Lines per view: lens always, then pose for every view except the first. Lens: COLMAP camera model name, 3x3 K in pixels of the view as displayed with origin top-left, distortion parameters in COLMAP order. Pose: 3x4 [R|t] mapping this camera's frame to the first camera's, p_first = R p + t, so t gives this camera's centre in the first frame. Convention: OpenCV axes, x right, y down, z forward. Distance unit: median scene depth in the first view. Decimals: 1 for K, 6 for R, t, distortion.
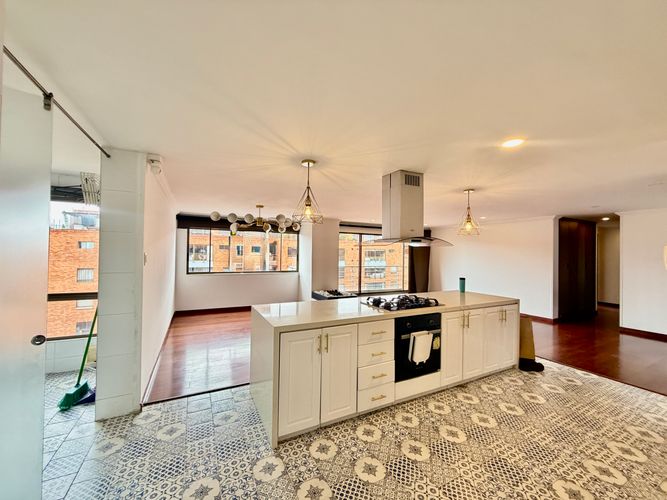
lens RADIAL K [[265.4, 0, 331.6], [0, 265.4, 250.0], [0, 0, 1]] dist [-0.000488, -0.000511]
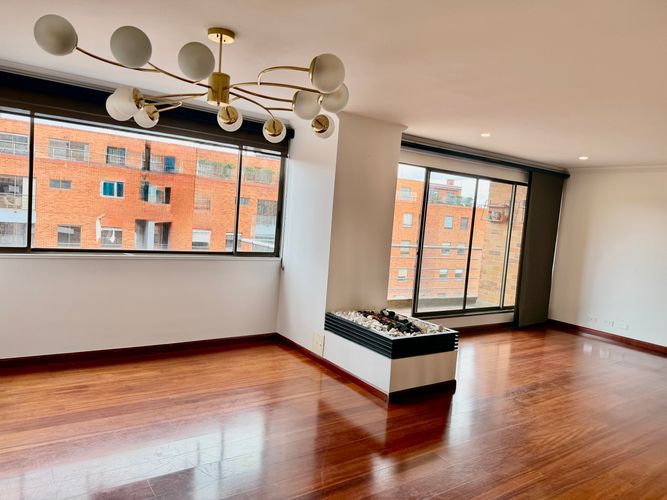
lens RADIAL K [[465.8, 0, 329.1], [0, 465.8, 249.9], [0, 0, 1]] dist [0.010190, -0.002403]
pose [[0.988526, 0.049683, 0.142649, -0.168859], [-0.062928, 0.993962, 0.089886, 0.009424], [-0.137322, -0.097831, 0.985683, 0.366724]]
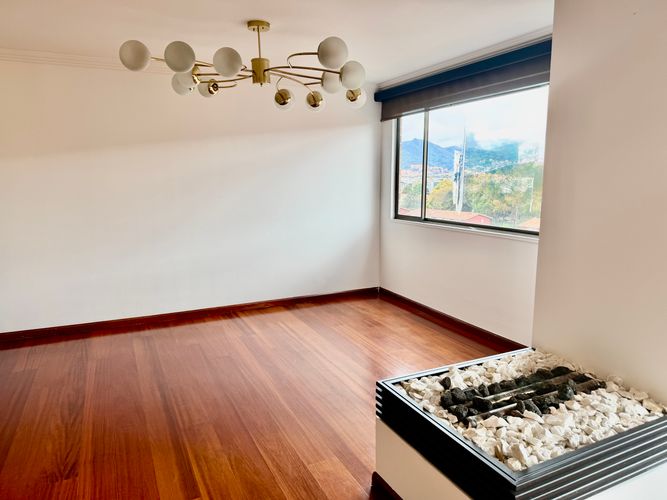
lens RADIAL K [[465.8, 0, 329.1], [0, 465.8, 249.9], [0, 0, 1]] dist [0.010190, -0.002403]
pose [[-0.032268, 0.136227, -0.990152, 0.274175], [0.014486, 0.990628, 0.135820, 0.031131], [0.999374, -0.009960, -0.033939, 0.855721]]
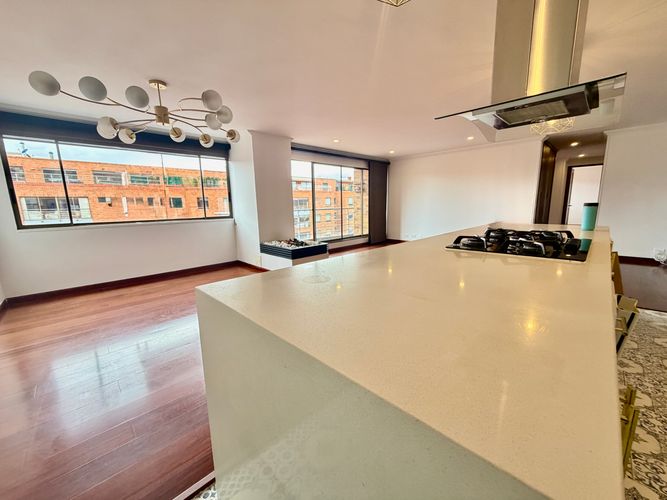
lens RADIAL K [[265.4, 0, 331.6], [0, 265.4, 250.0], [0, 0, 1]] dist [-0.000488, -0.000511]
pose [[0.952417, -0.085363, 0.292601, -0.101491], [0.030625, 0.981924, 0.186781, 0.048946], [-0.303256, -0.168932, 0.937815, 0.288625]]
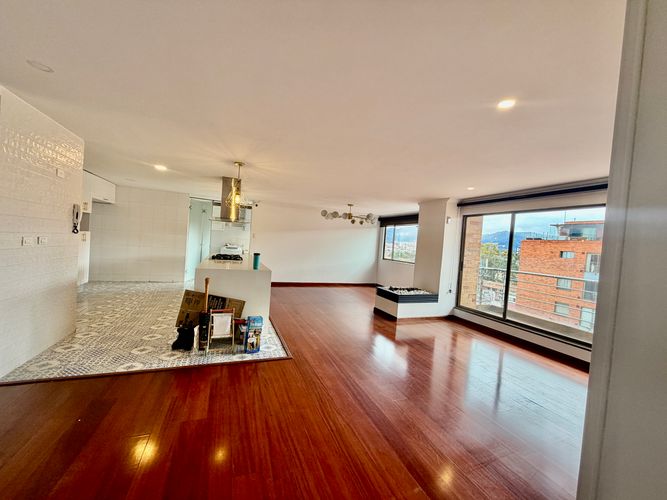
lens RADIAL K [[265.4, 0, 331.6], [0, 265.4, 250.0], [0, 0, 1]] dist [-0.000488, -0.000511]
pose [[-0.090576, 0.004513, -0.995879, 0.824545], [-0.062155, 0.998015, 0.010176, 0.041770], [0.993948, 0.062820, -0.090116, 0.802979]]
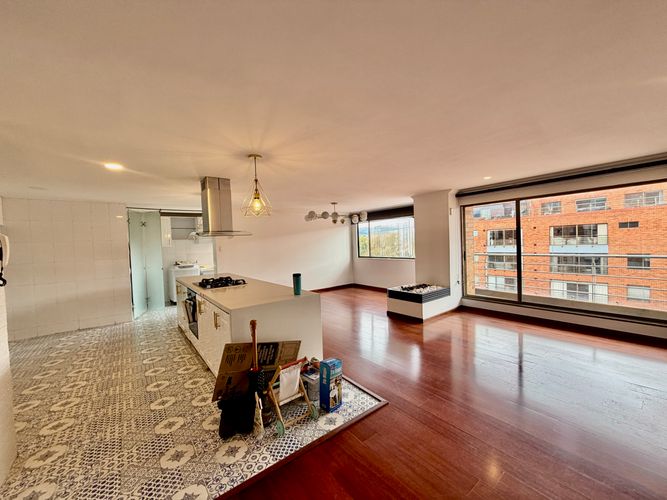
lens RADIAL K [[265.4, 0, 331.6], [0, 265.4, 250.0], [0, 0, 1]] dist [-0.000488, -0.000511]
pose [[0.184136, 0.006519, -0.982879, 0.713821], [0.051265, 0.998553, 0.016227, 0.022378], [0.981563, -0.053375, 0.183535, 0.581586]]
